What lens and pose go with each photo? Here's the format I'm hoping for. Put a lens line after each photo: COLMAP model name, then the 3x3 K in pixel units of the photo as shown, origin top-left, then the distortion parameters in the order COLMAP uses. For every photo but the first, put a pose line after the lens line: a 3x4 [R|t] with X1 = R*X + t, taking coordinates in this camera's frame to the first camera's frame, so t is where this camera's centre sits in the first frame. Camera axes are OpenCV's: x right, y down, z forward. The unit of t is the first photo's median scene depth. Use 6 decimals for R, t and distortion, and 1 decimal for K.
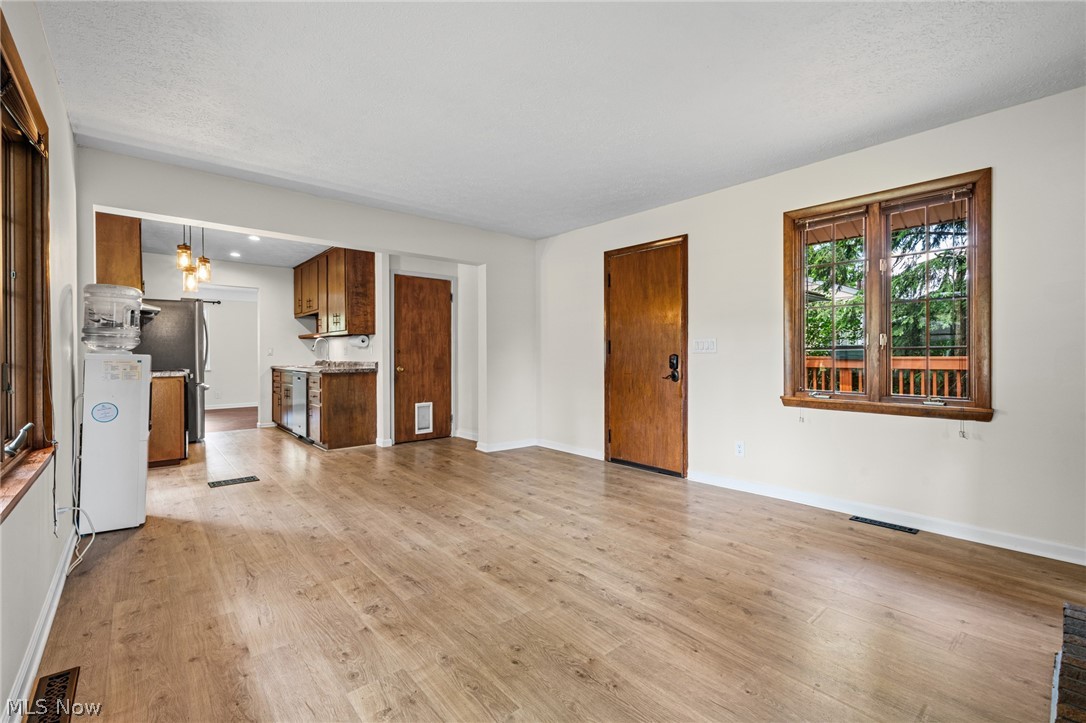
lens RADIAL K [[471.0, 0, 541.0], [0, 471.0, 357.8], [0, 0, 1]] dist [-0.000531, -0.000036]
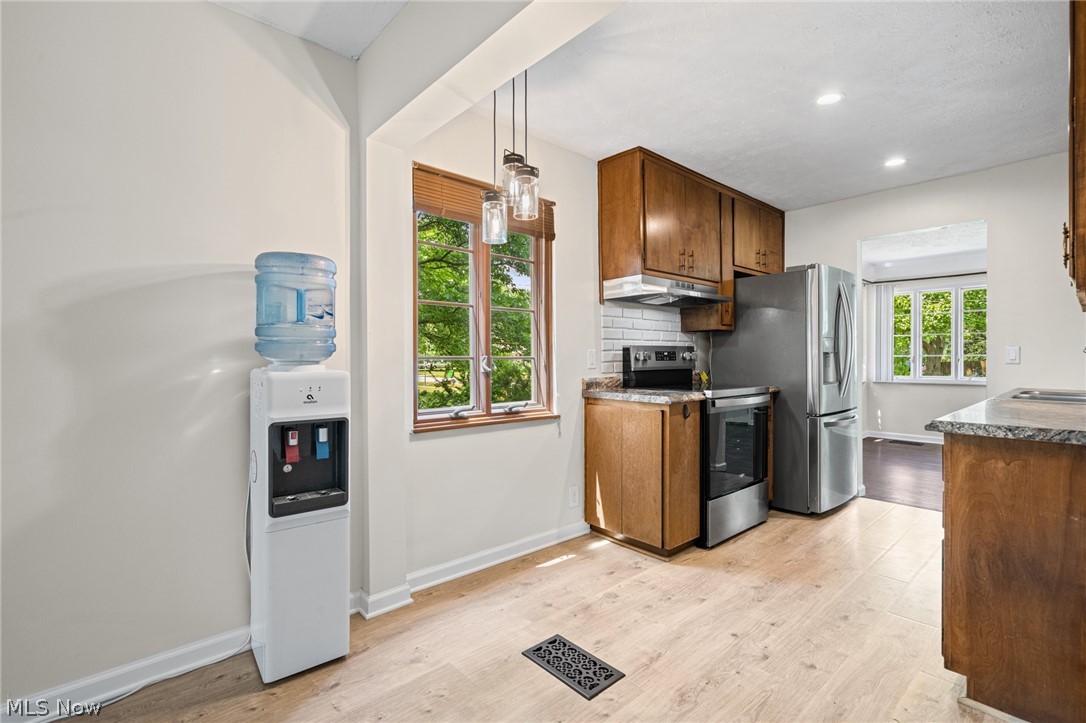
lens RADIAL K [[495.6, 0, 543.0], [0, 495.6, 361.5], [0, 0, 1]] dist [0.002347, 0.000306]
pose [[0.018726, 0.010700, -0.999767, -0.184537], [-0.003096, 0.999939, 0.010644, -0.017992], [0.999820, 0.002896, 0.018758, 0.889148]]
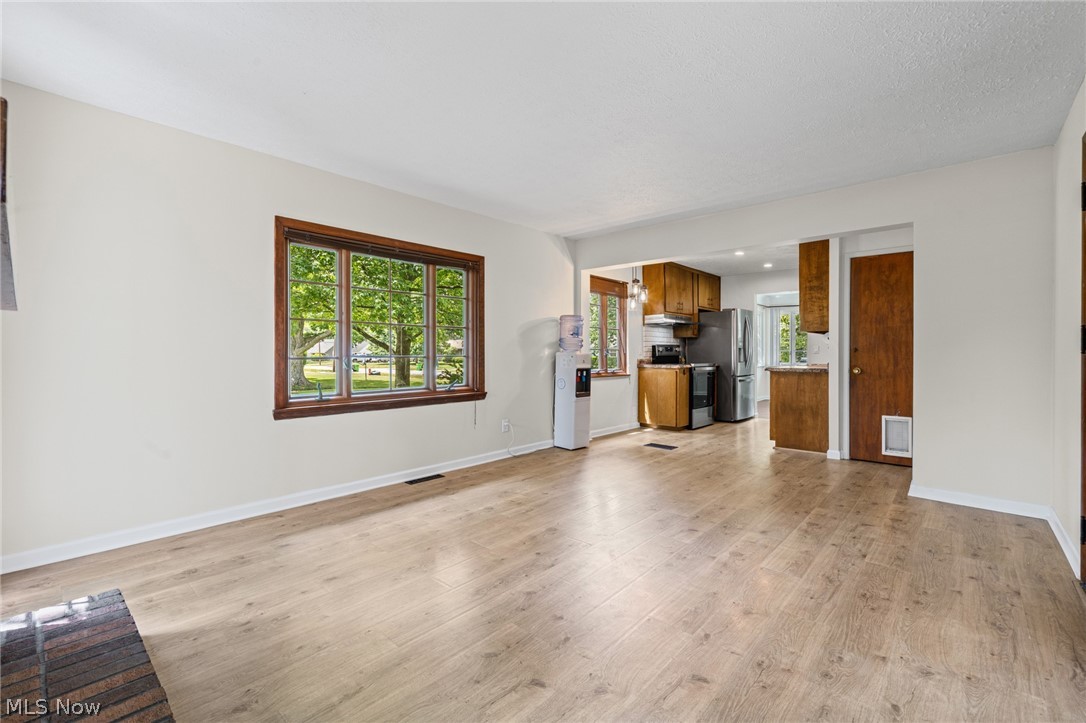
lens RADIAL K [[466.8, 0, 540.7], [0, 466.8, 354.8], [0, 0, 1]] dist [0.001103, 0.000270]
pose [[0.122716, 0.007528, -0.992413, 0.592037], [-0.007861, 0.999947, 0.006613, -0.007093], [0.992411, 0.006990, 0.122769, 0.450875]]
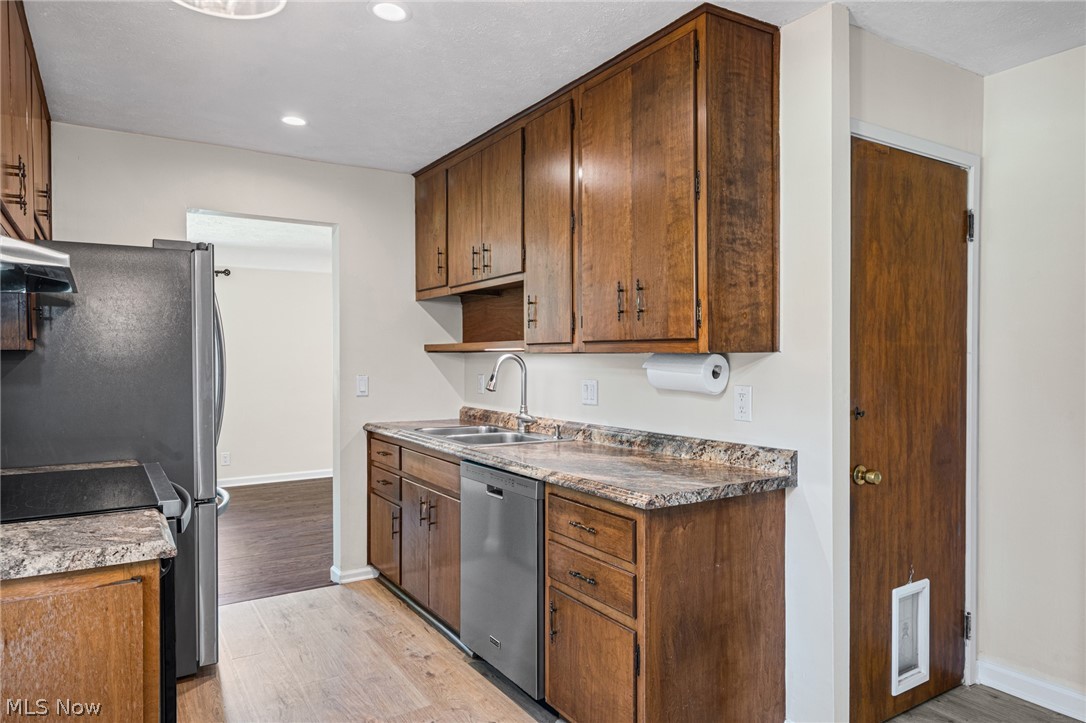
lens RADIAL K [[689.1, 0, 543.0], [0, 689.1, 361.5], [0, 0, 1]] dist [0.001156, 0.000077]
pose [[0.989486, 0.002225, -0.144609, -0.562262], [-0.002018, 0.999997, 0.001573, -0.057724], [0.144612, -0.001265, 0.989488, 0.743008]]
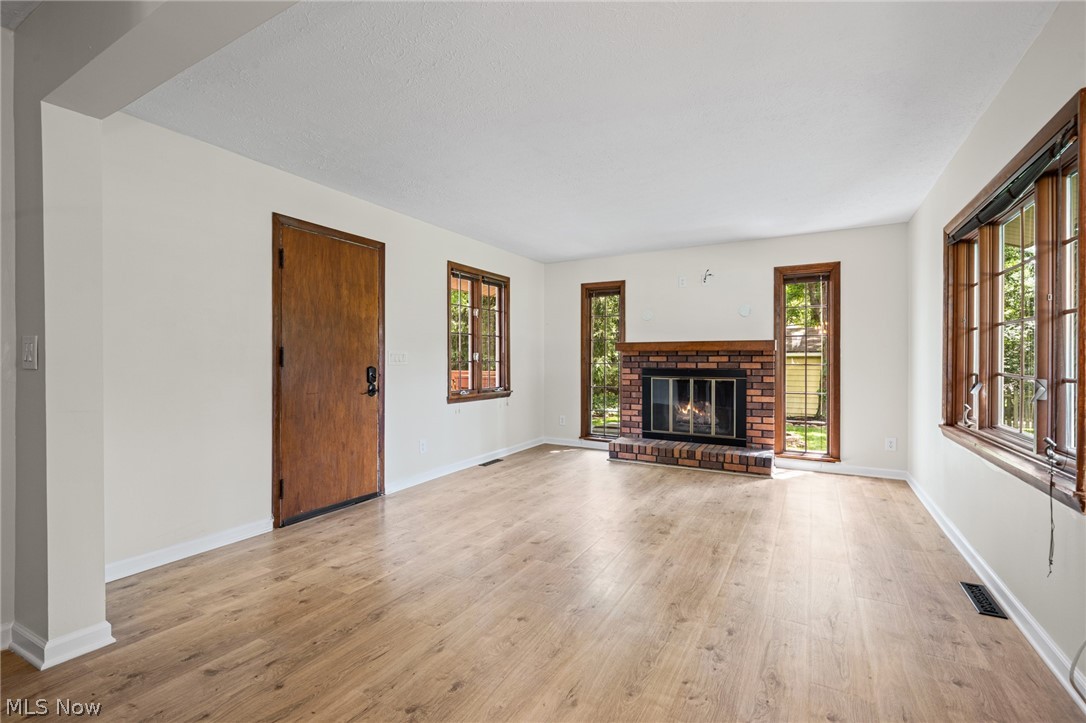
lens RADIAL K [[471.0, 0, 541.0], [0, 471.0, 357.8], [0, 0, 1]] dist [-0.000531, -0.000036]
pose [[-0.331174, 0.006711, 0.943546, -0.679829], [0.006560, 0.999967, -0.004810, -0.017685], [-0.943547, 0.004597, -0.331207, 0.963495]]
